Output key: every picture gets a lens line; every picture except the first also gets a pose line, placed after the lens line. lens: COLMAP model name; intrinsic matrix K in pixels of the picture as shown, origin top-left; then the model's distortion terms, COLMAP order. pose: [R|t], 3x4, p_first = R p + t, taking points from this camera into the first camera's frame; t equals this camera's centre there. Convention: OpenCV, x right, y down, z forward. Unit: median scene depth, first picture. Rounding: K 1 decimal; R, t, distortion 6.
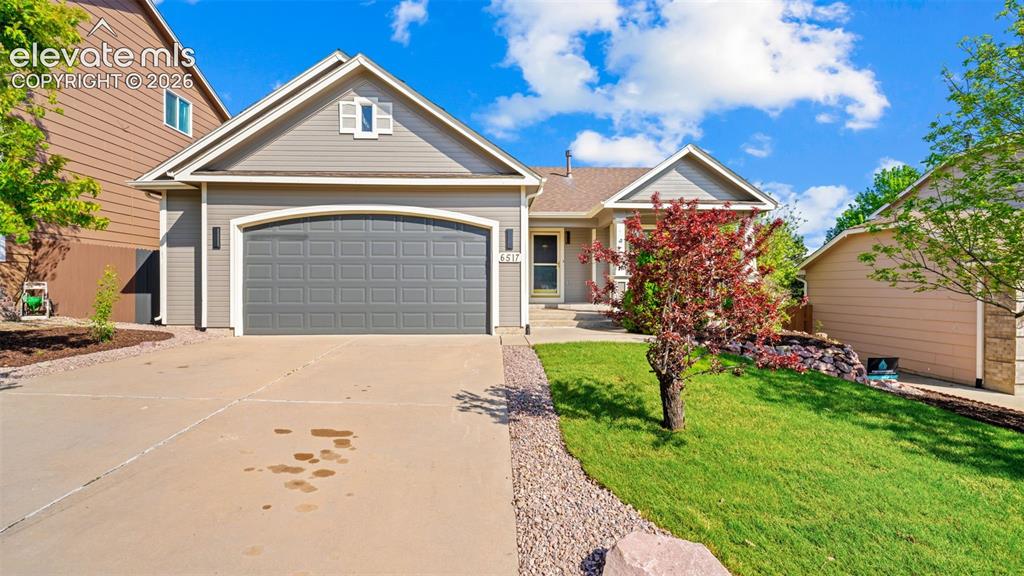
lens RADIAL K [[412.7, 0, 509.6], [0, 412.7, 288.8], [0, 0, 1]] dist [-0.001272, -0.000496]
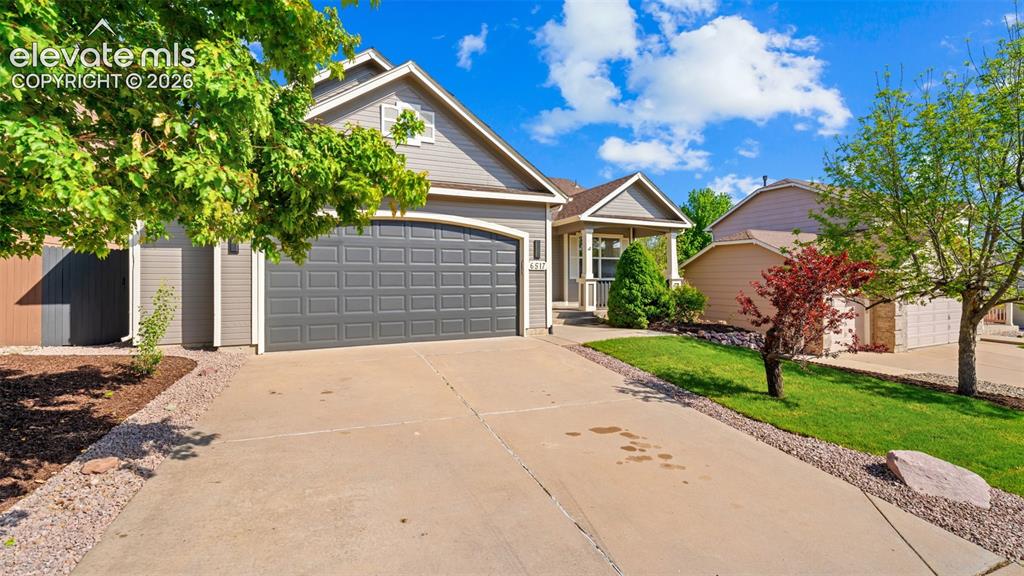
lens RADIAL K [[416.8, 0, 512.8], [0, 416.8, 272.9], [0, 0, 1]] dist [-0.002369, -0.000530]
pose [[0.926902, 0.002730, 0.375293, -0.486373], [0.003158, 0.999881, -0.015072, -0.039972], [-0.375289, 0.015156, 0.926784, -0.016593]]
